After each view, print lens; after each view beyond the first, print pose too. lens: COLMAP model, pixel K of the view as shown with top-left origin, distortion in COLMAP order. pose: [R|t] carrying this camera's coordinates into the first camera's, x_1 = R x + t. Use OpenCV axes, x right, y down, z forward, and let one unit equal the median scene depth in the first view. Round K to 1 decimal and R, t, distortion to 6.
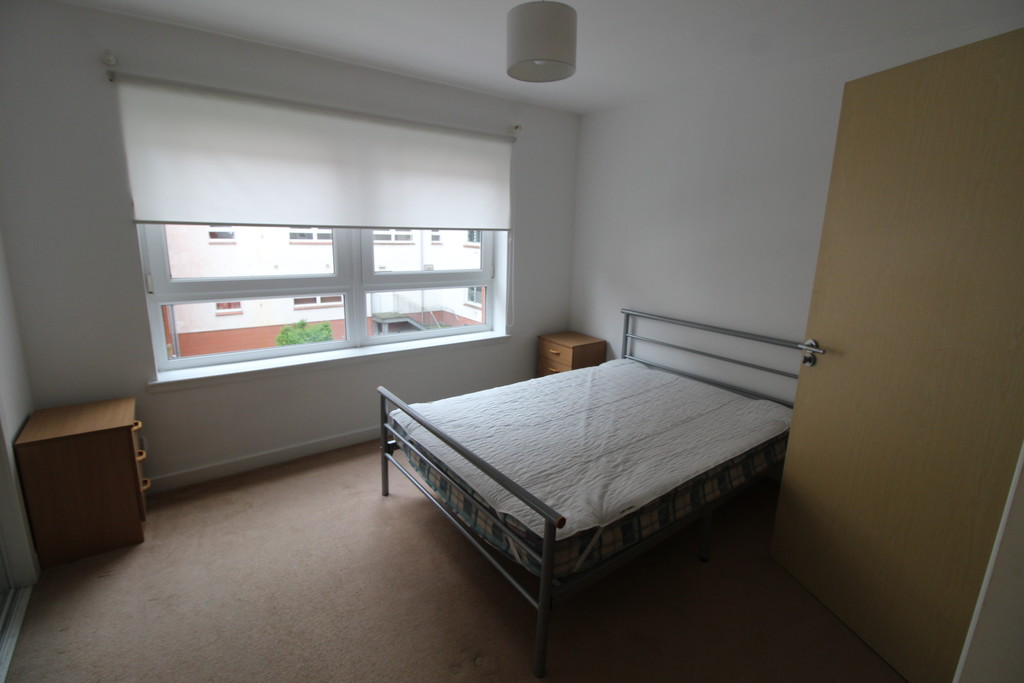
lens RADIAL K [[476.2, 0, 512.0], [0, 476.2, 341.5], [0, 0, 1]] dist [-0.000946, -0.000064]
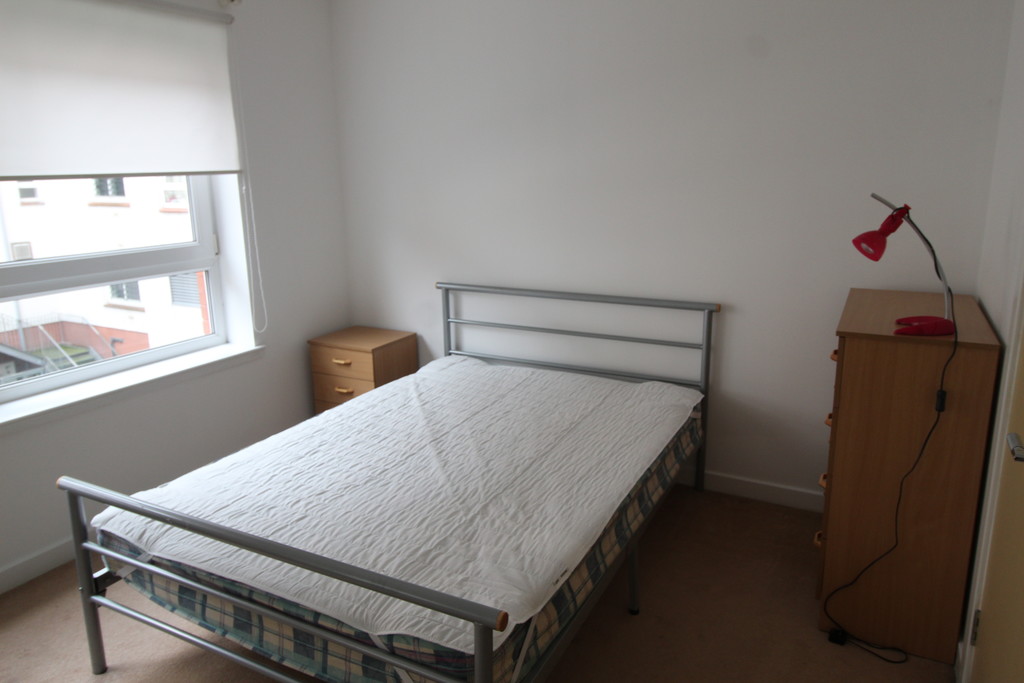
lens RADIAL K [[716.3, 0, 512.0], [0, 716.3, 341.5], [0, 0, 1]] dist [0.003738, -0.001656]
pose [[0.901012, -0.143838, 0.409254, -0.118766], [0.139010, 0.989413, 0.041699, -0.017072], [-0.410919, 0.019319, 0.911467, 0.053829]]
